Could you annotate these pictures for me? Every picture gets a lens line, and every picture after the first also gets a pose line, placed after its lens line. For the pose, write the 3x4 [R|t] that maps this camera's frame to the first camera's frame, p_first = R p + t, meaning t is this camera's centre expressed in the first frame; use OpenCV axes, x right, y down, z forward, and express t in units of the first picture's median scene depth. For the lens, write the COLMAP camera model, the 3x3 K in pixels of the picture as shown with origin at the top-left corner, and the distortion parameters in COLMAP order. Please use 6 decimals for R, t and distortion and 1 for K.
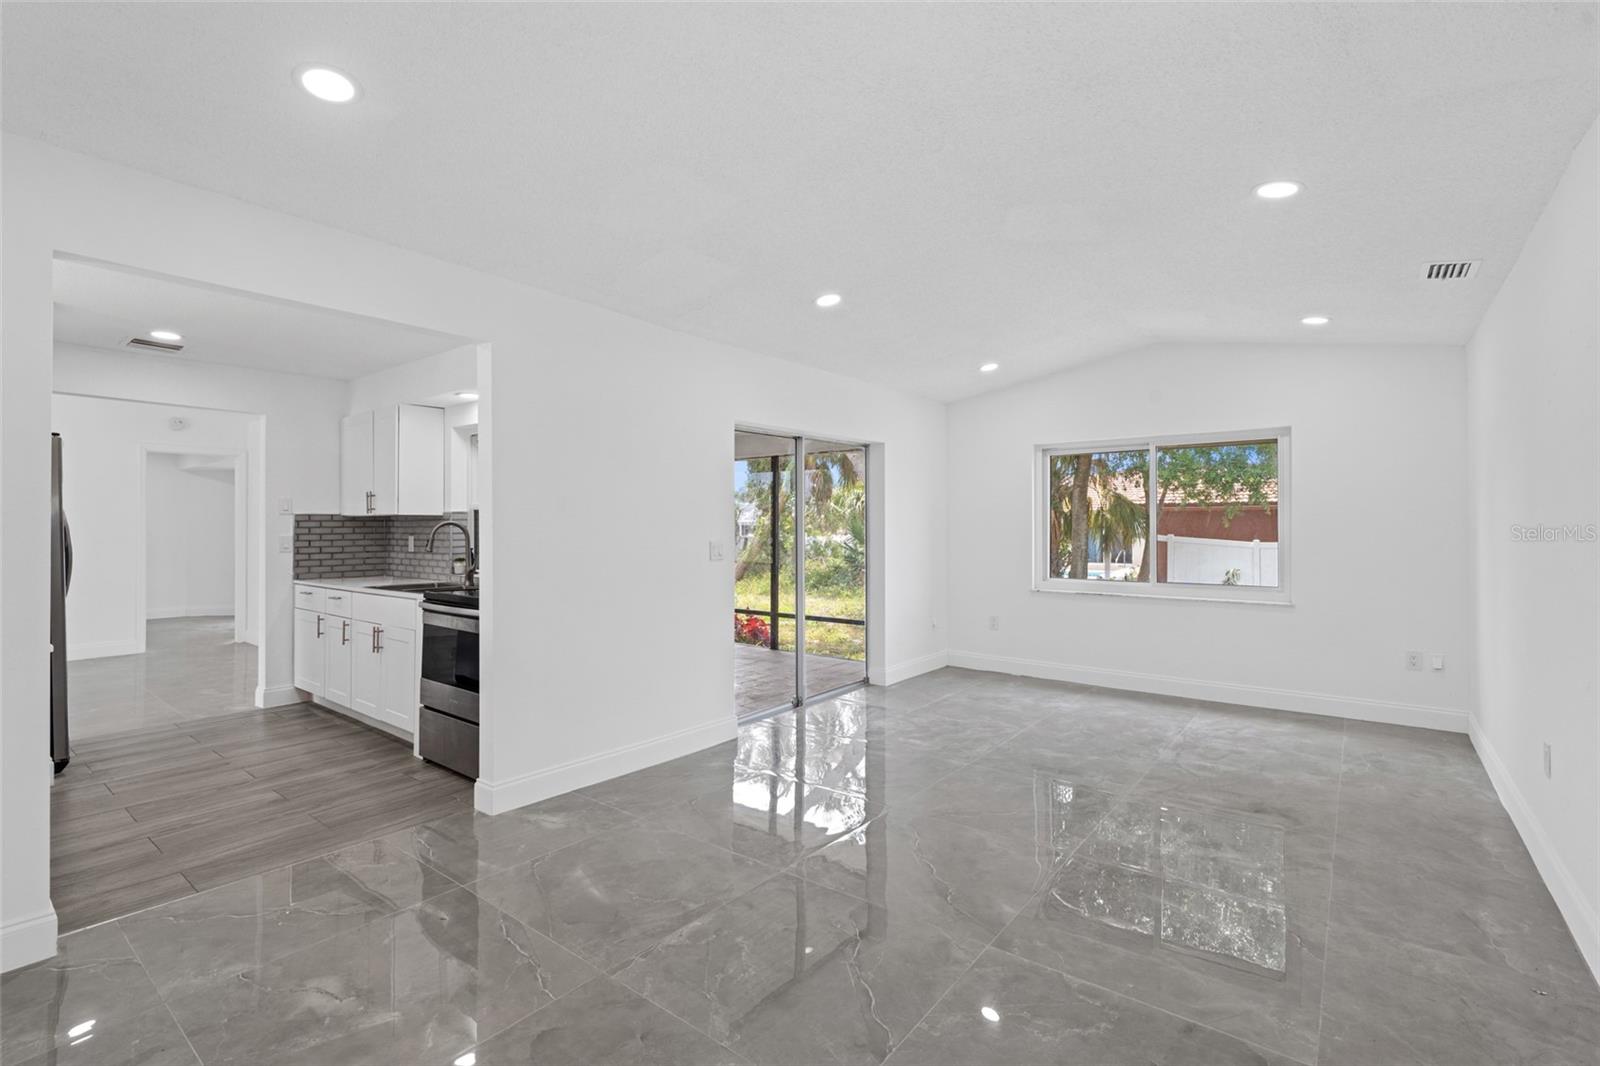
lens RADIAL K [[718.5, 0, 798.3], [0, 718.5, 520.7], [0, 0, 1]] dist [-0.002681, 0.000925]
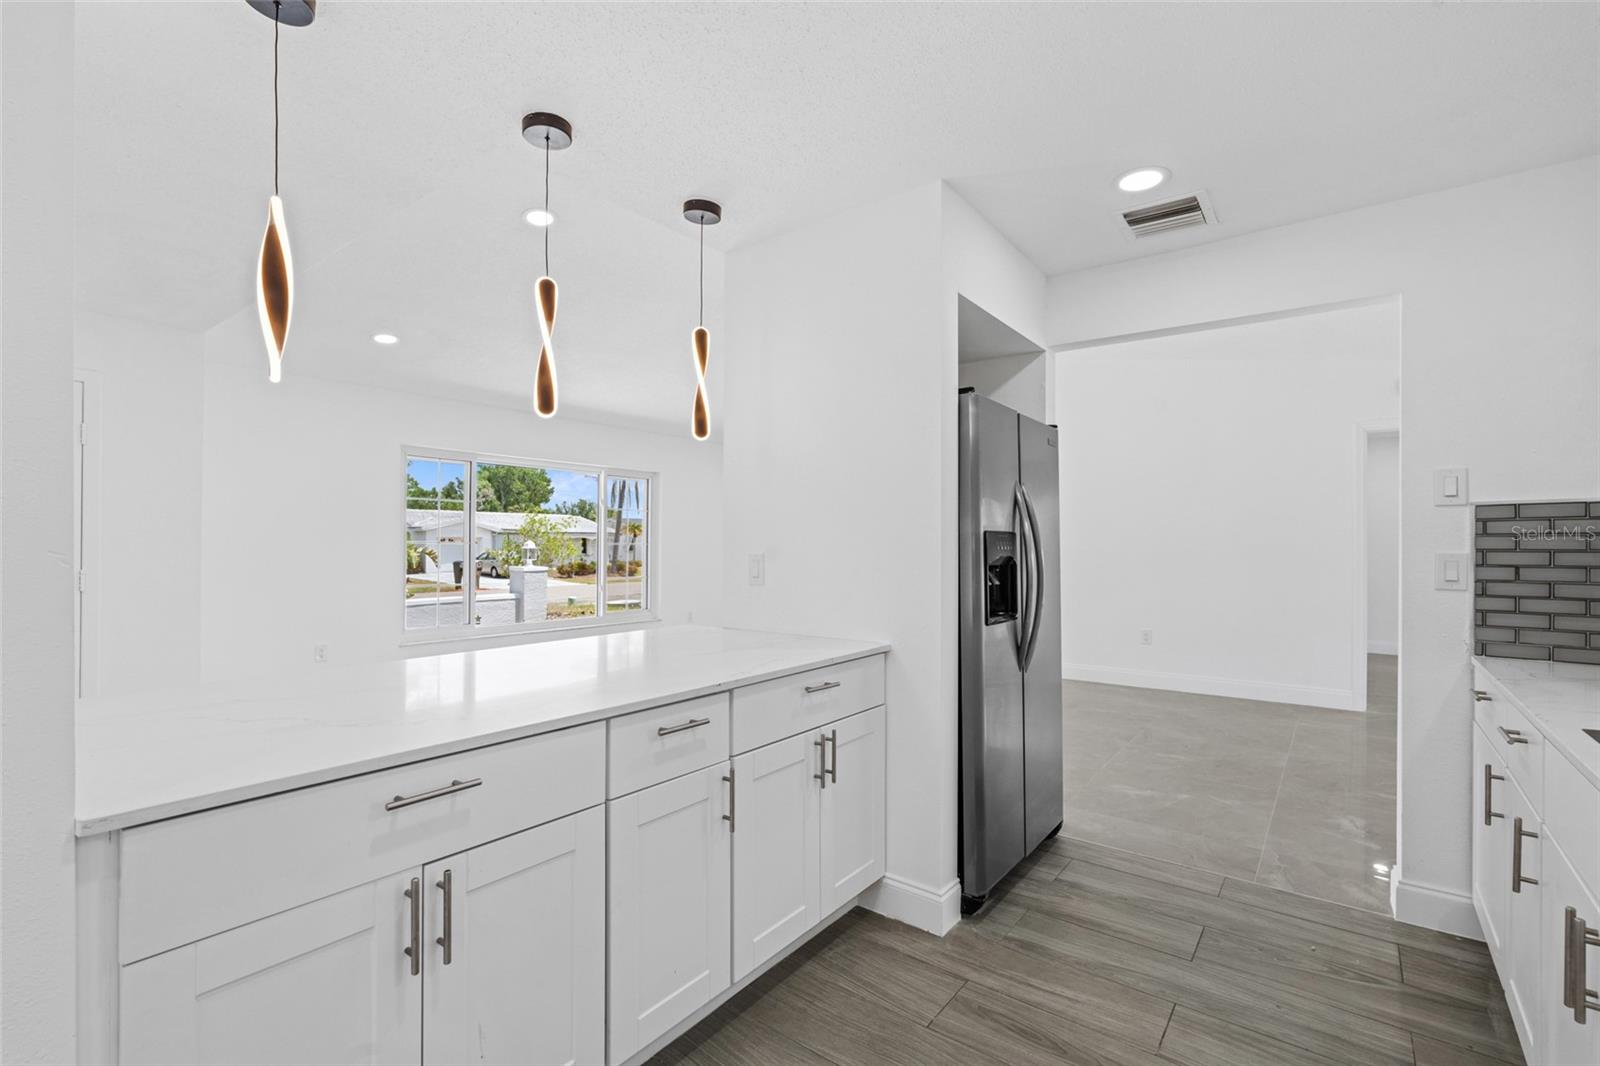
lens RADIAL K [[718.5, 0, 803.7], [0, 718.5, 541.0], [0, 0, 1]] dist [-0.002681, 0.000925]
pose [[0.014129, 0.001679, -0.999899, -0.273351], [0.008020, 0.999966, 0.001792, 0.009185], [0.999868, -0.008045, 0.014115, 0.587788]]
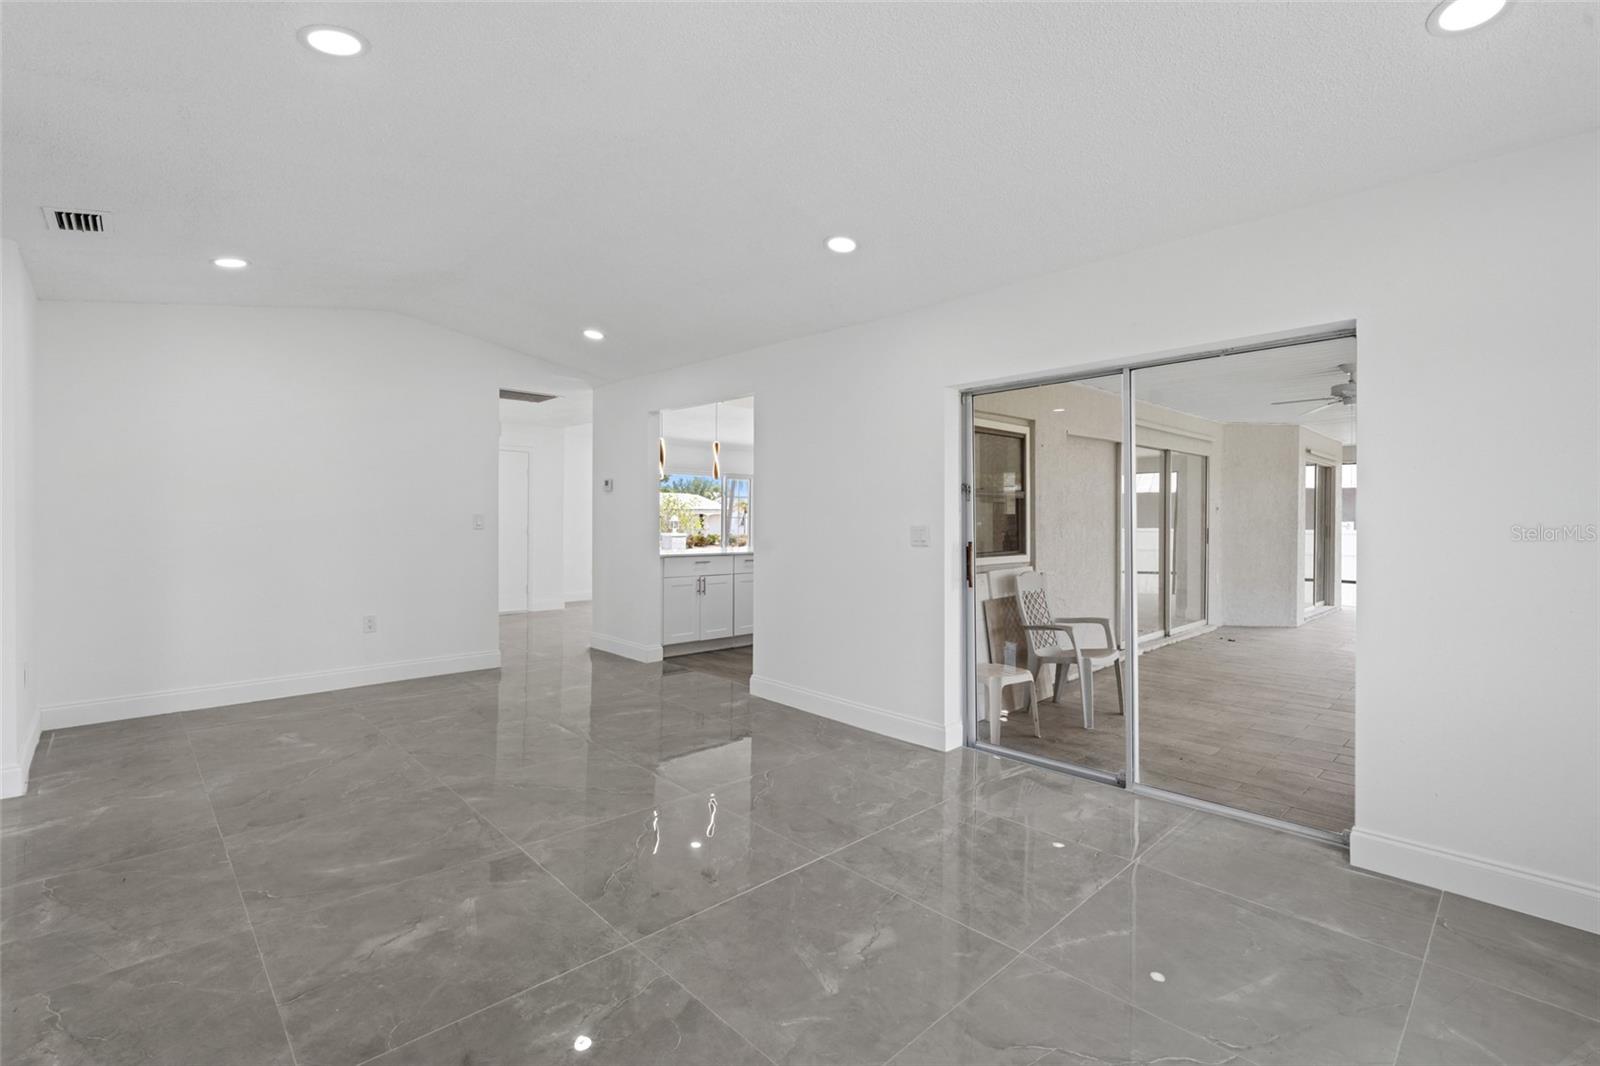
lens RADIAL K [[718.5, 0, 796.7], [0, 718.5, 532.3], [0, 0, 1]] dist [-0.002681, 0.000925]
pose [[-0.145727, 0.022699, -0.989064, 0.680215], [0.007137, 0.999735, 0.021892, 0.012450], [0.989299, -0.003869, -0.145850, 0.808888]]
